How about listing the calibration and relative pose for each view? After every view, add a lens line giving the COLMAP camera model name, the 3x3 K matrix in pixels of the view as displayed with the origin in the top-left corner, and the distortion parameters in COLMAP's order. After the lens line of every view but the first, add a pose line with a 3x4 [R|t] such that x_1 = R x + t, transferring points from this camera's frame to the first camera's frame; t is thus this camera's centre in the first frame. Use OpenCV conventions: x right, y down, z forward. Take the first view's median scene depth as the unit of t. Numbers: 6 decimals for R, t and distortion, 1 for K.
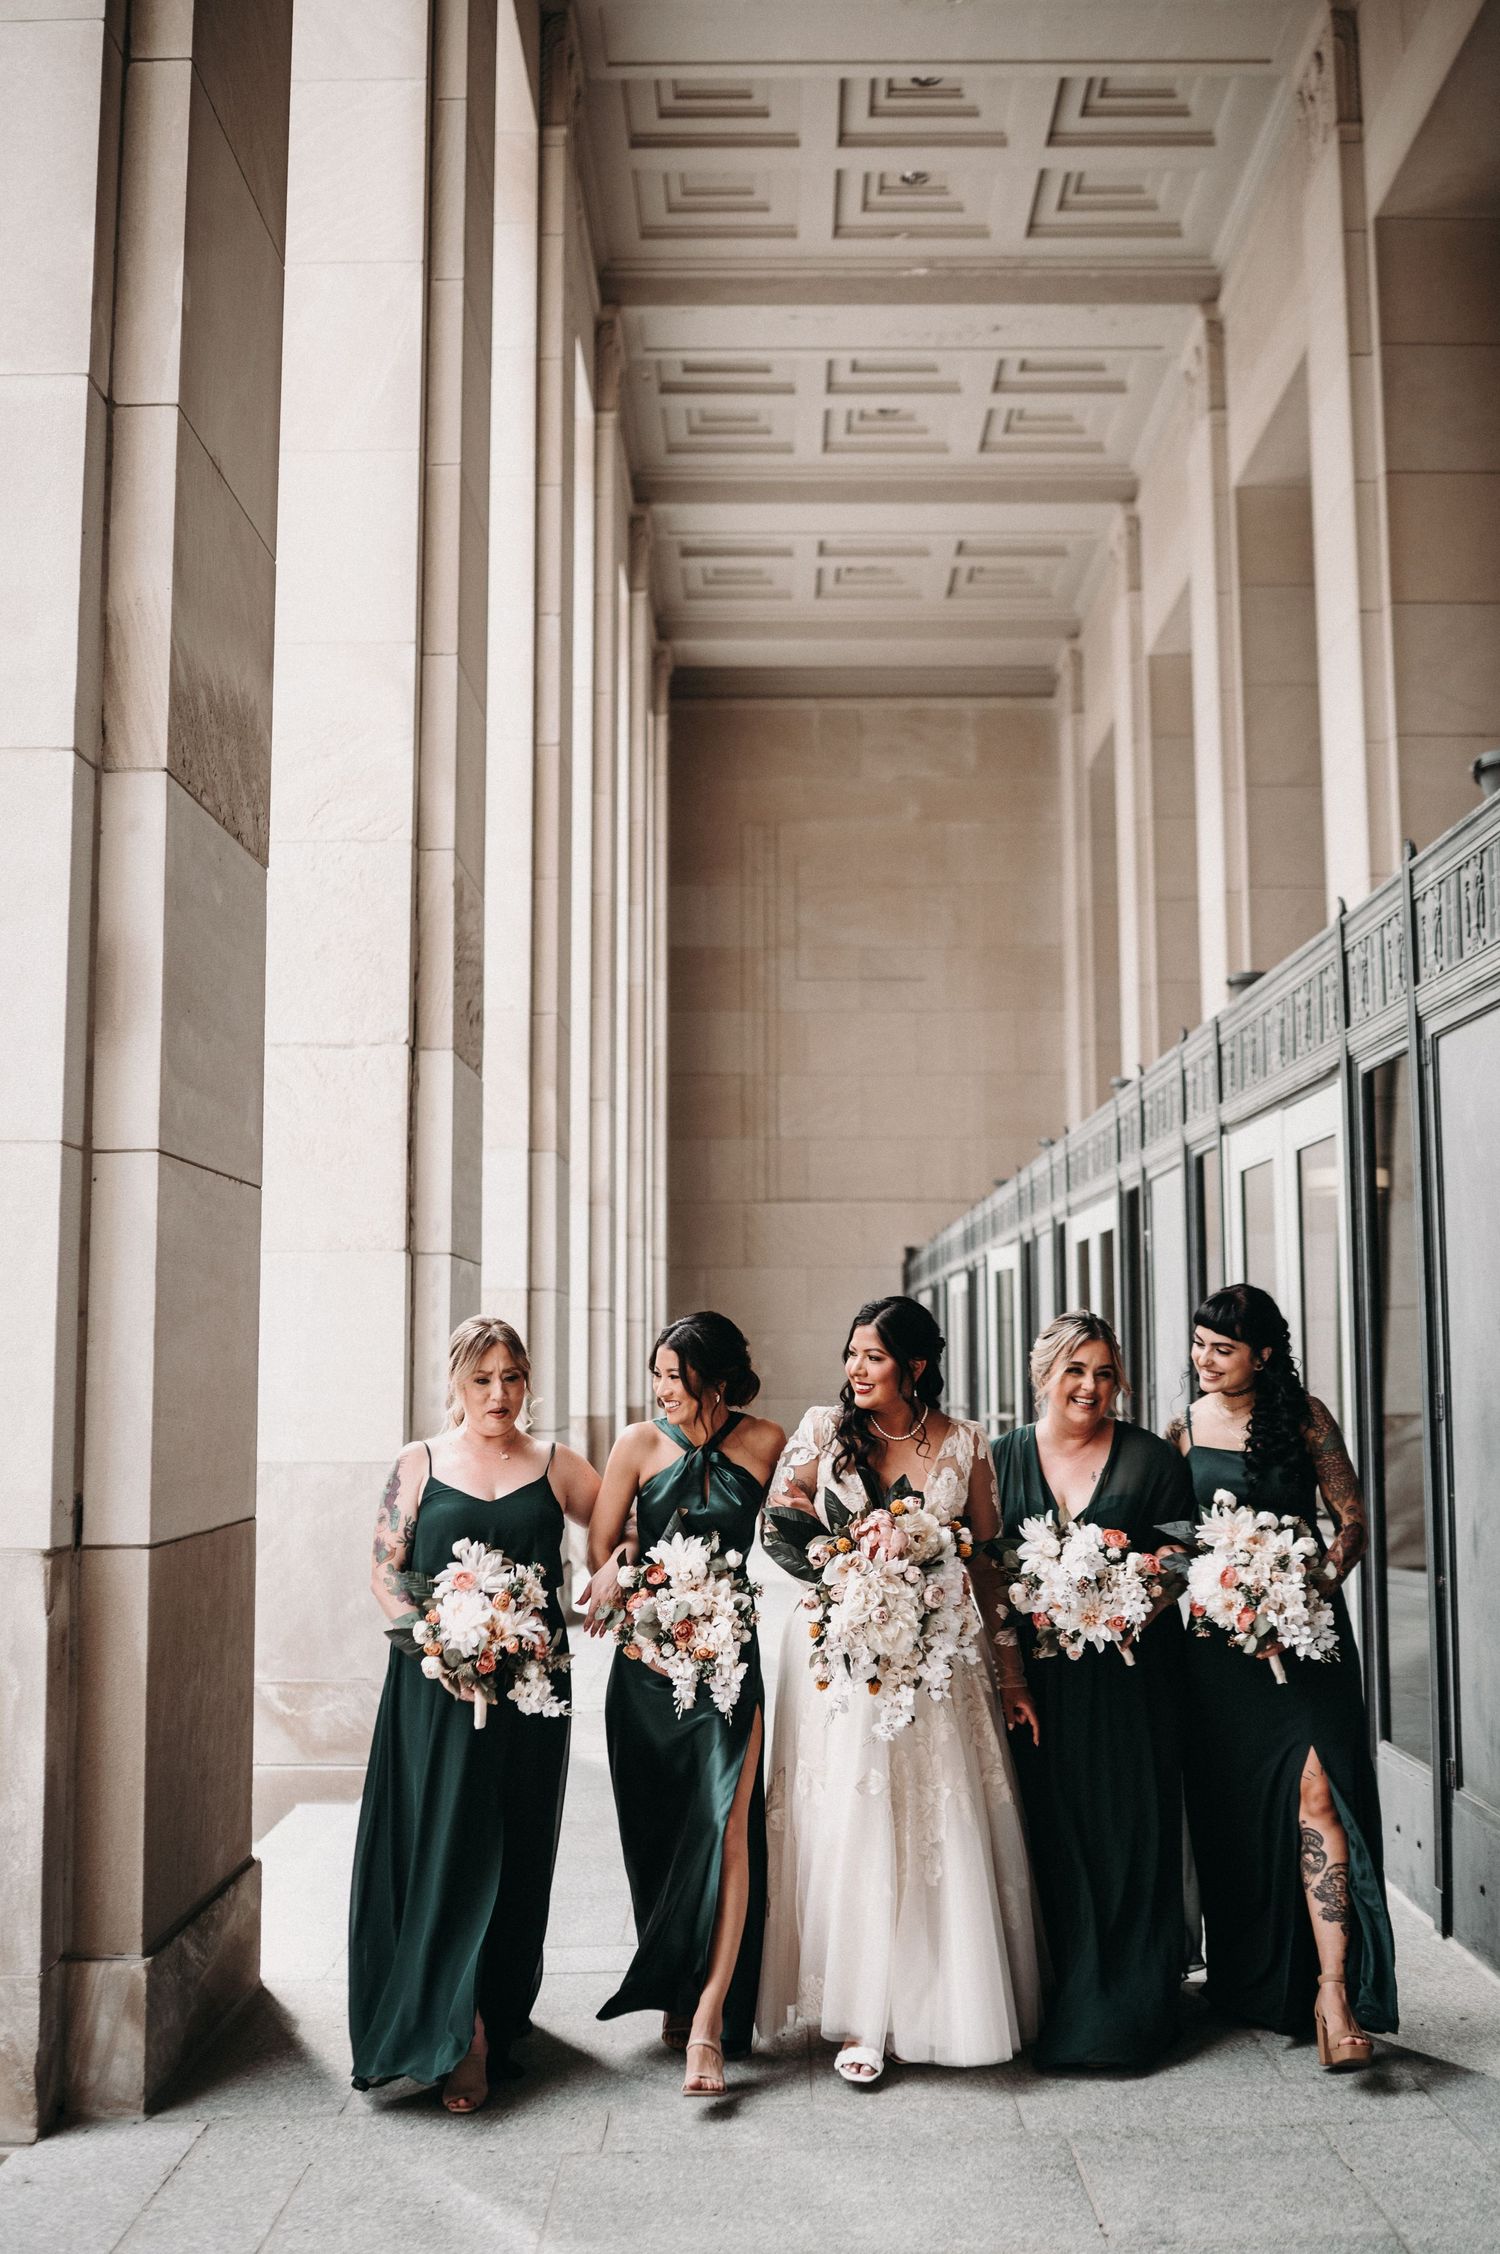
lens RADIAL K [[2207.8, 0, 752.4], [0, 2207.8, 1168.5], [0, 0, 1]] dist [0.005430, 0.007736]
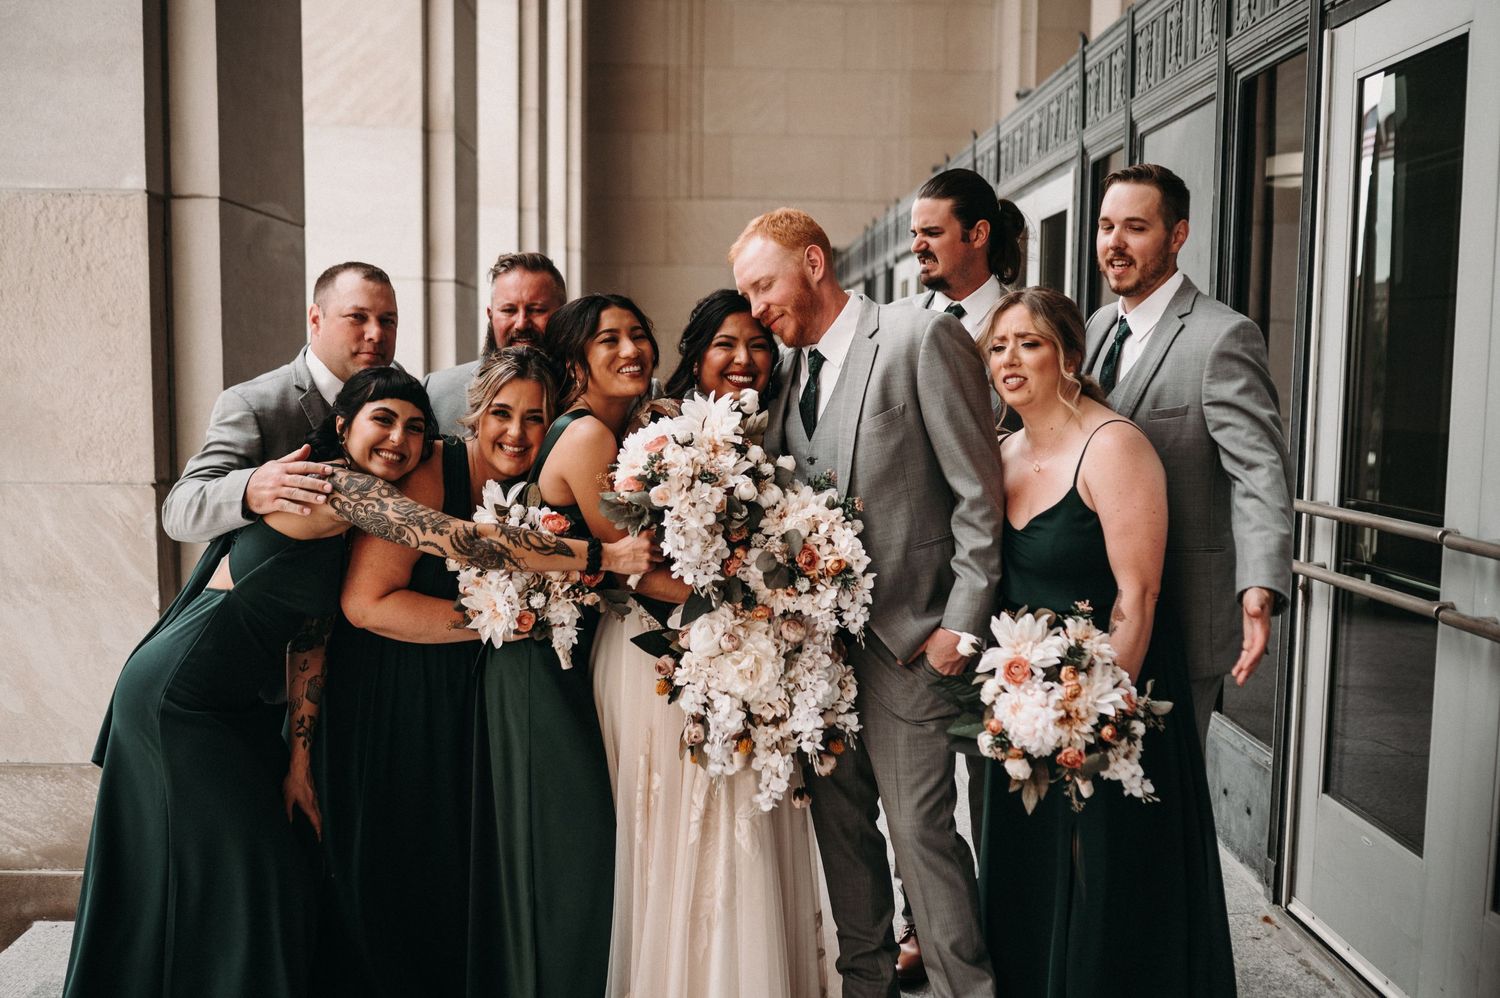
lens RADIAL K [[1509.6, 0, 773.6], [0, 1509.6, 555.6], [0, 0, 1]] dist [-0.029470, -0.005266]
pose [[0.998324, 0.011194, 0.056781, 0.010371], [-0.022983, 0.977119, 0.211449, 0.036544], [-0.053115, -0.212400, 0.975738, 0.398969]]
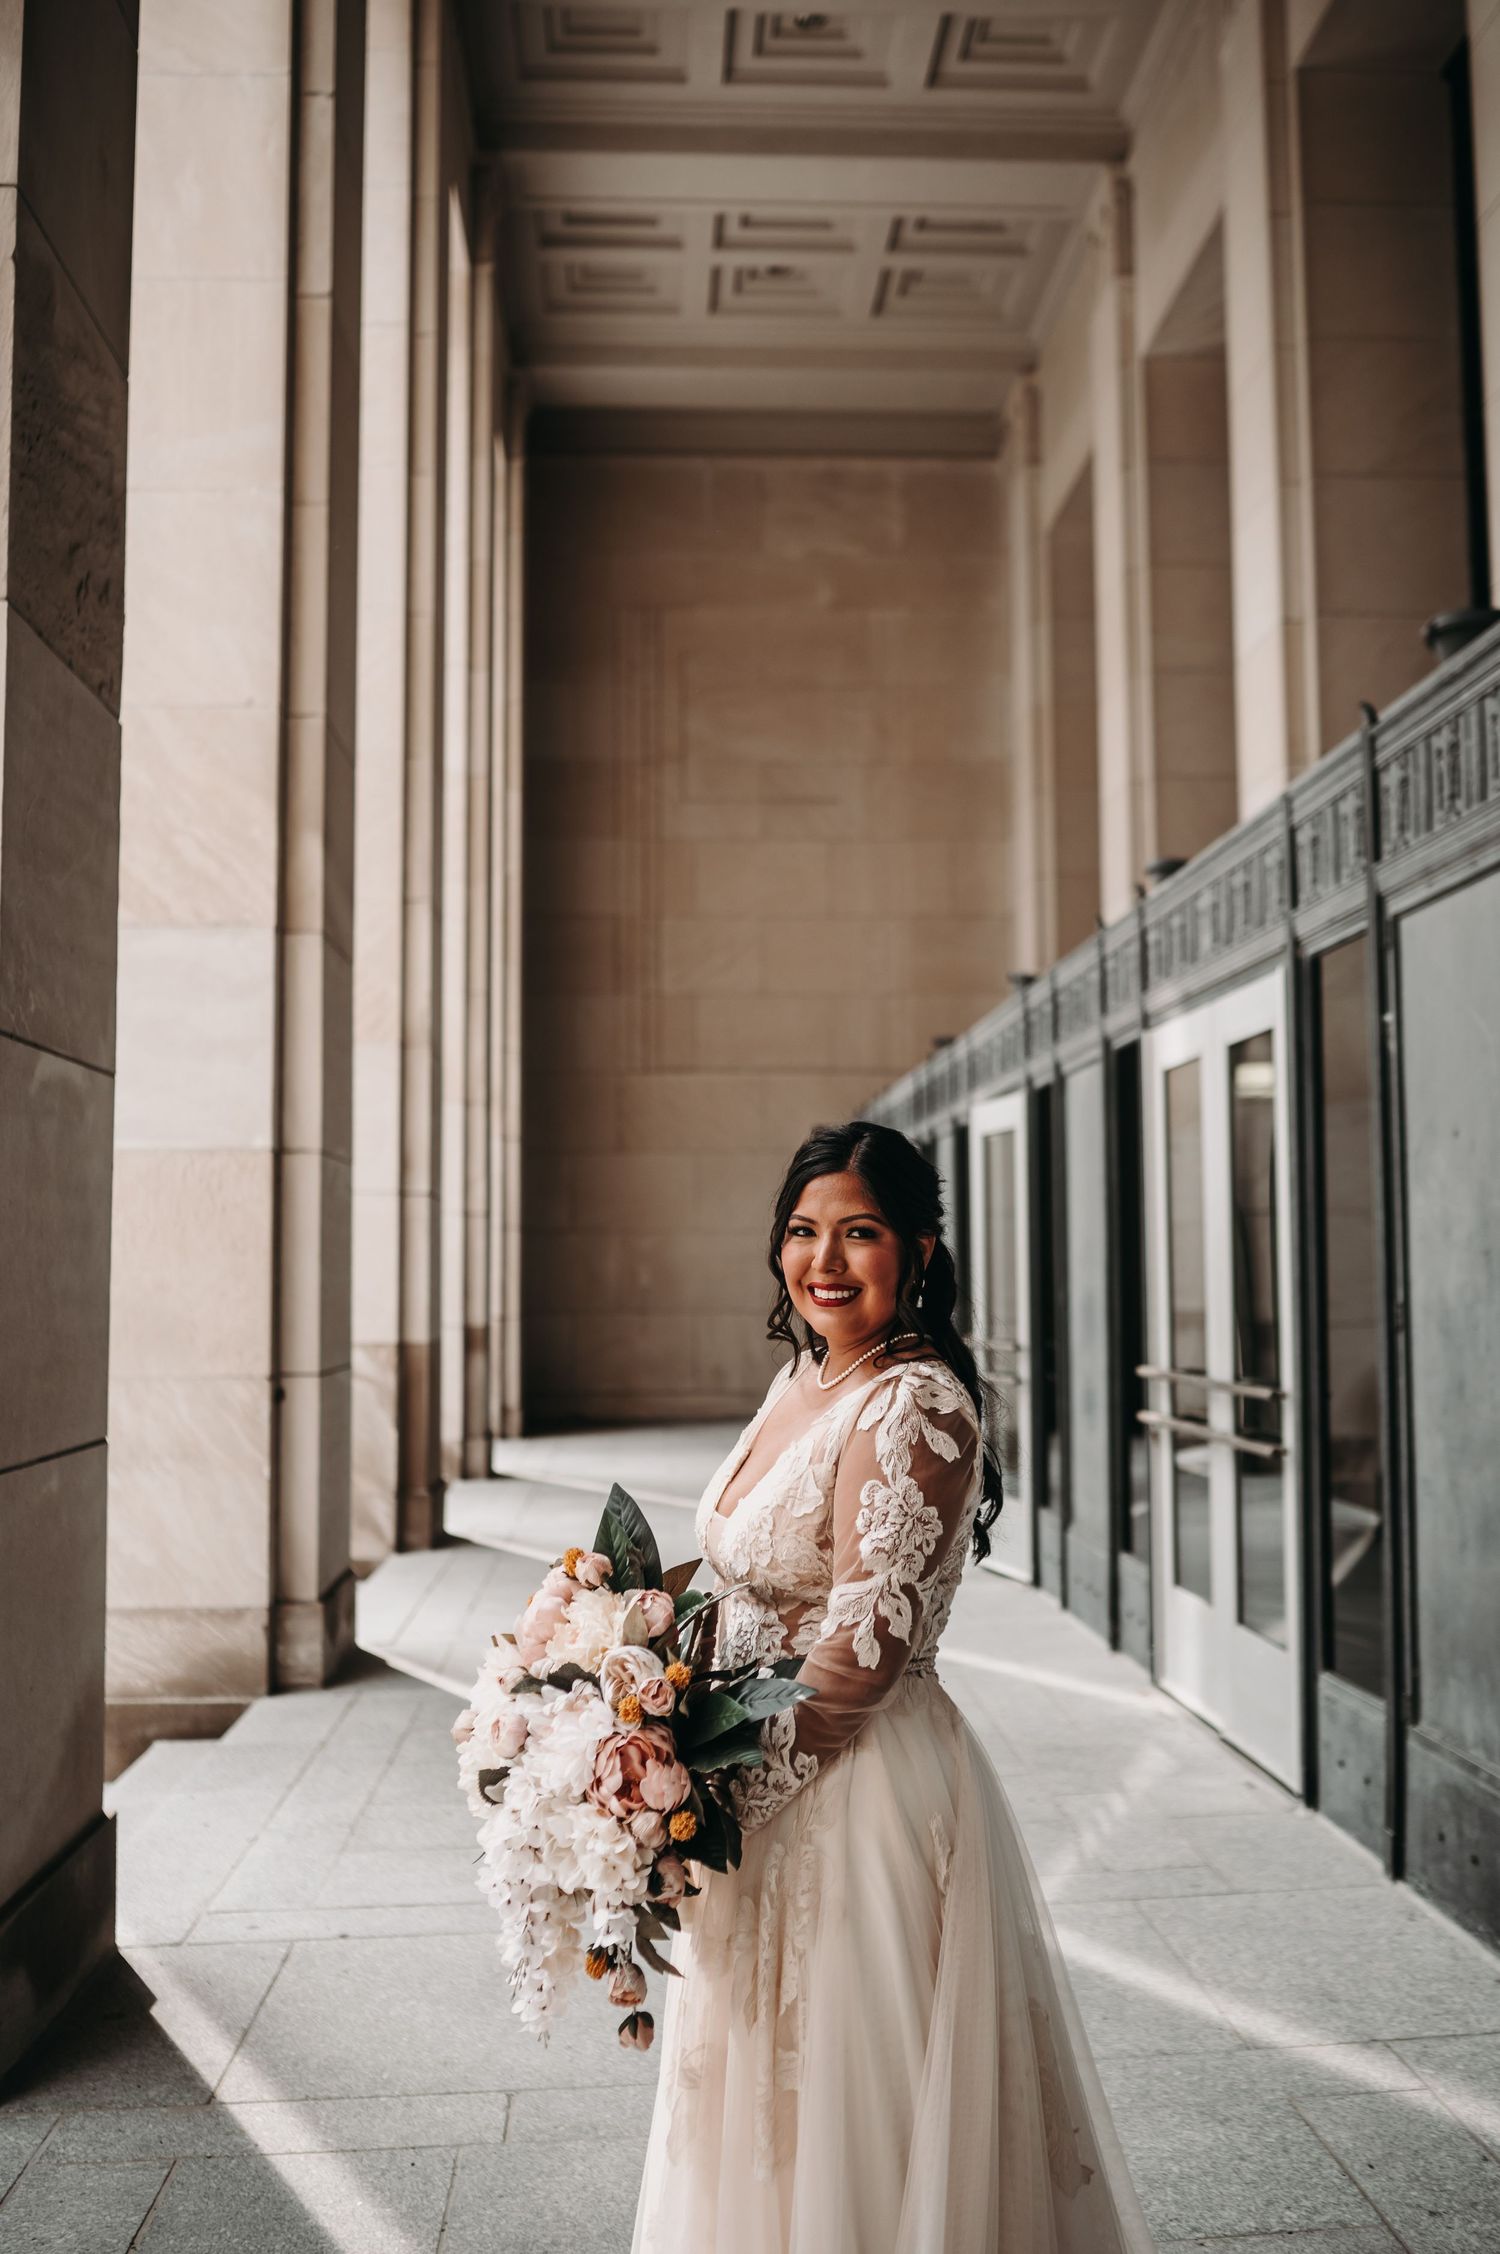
lens RADIAL K [[2268.5, 0, 750.0], [0, 2268.5, 1127.0], [0, 0, 1]] dist [-0.029470, -0.005266]
pose [[0.998462, 0.002393, 0.055380, -0.001675], [-0.003739, 0.999700, 0.024222, 0.019683], [-0.055305, -0.024391, 0.998172, 0.215085]]
